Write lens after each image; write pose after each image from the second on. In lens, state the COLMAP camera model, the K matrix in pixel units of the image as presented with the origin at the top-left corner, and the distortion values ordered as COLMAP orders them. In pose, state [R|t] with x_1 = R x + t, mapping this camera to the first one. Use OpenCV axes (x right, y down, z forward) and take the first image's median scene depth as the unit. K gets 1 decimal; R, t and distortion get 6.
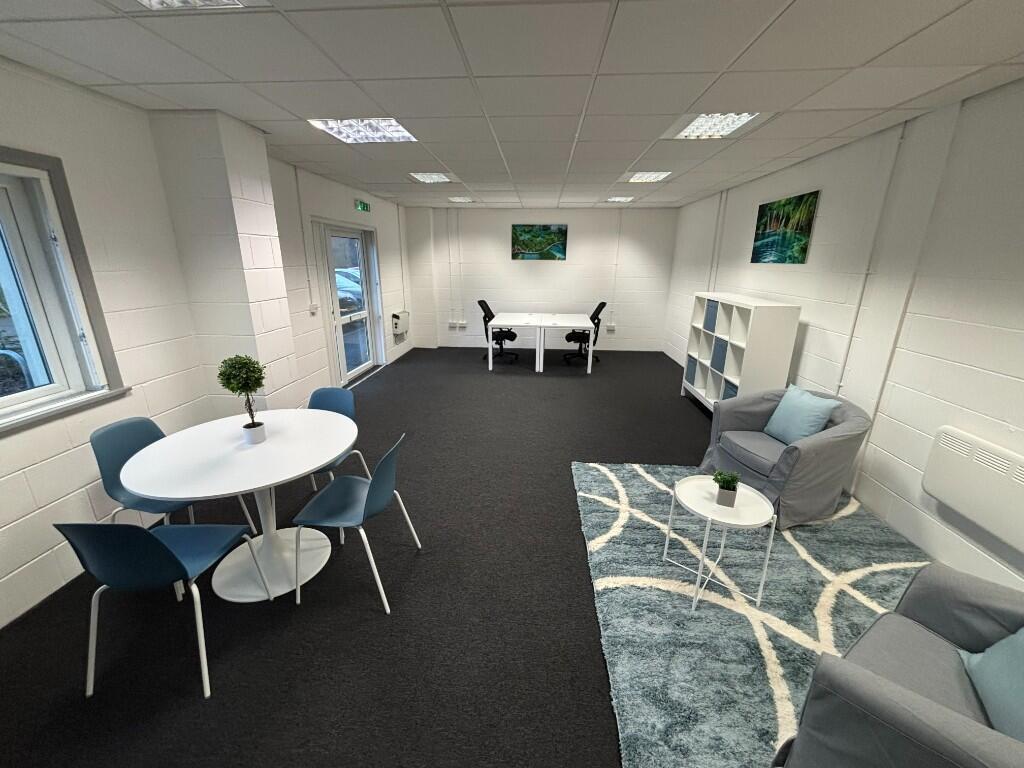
lens RADIAL K [[409.2, 0, 512.0], [0, 409.2, 384.0], [0, 0, 1]] dist [0.011787, -0.005307]
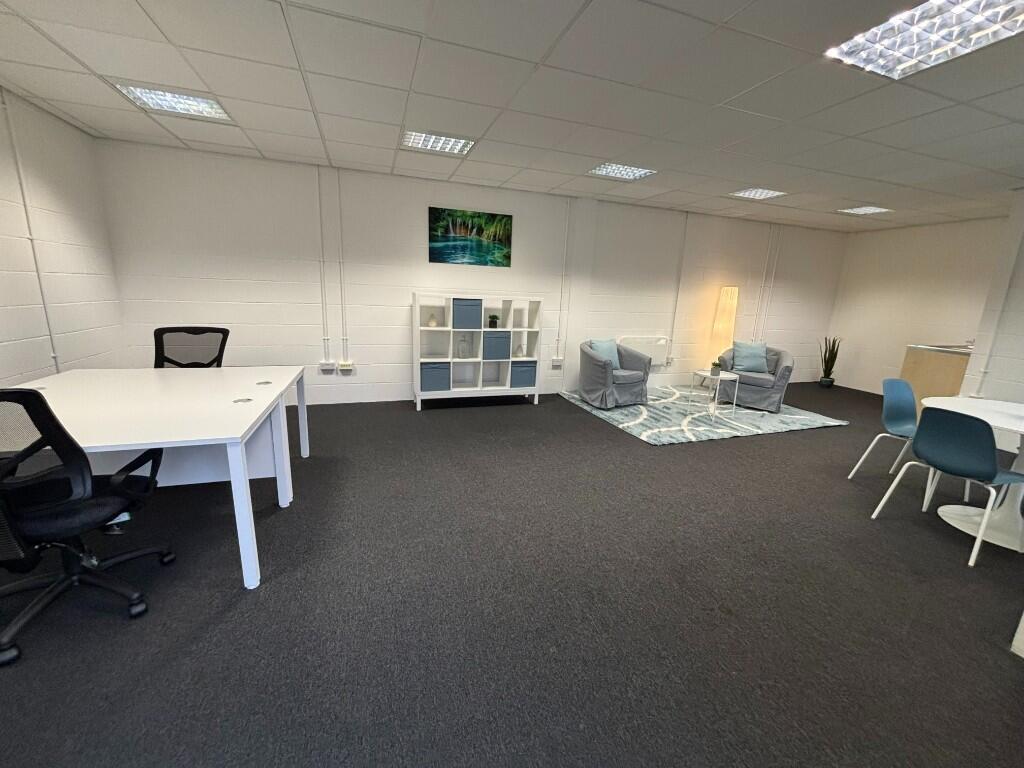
lens RADIAL K [[409.2, 0, 512.0], [0, 409.2, 384.0], [0, 0, 1]] dist [0.011787, -0.005307]
pose [[-0.399615, -0.226218, 0.888332, -0.587168], [0.228498, 0.913901, 0.335519, -0.376973], [-0.887748, 0.337061, -0.313518, 1.493749]]
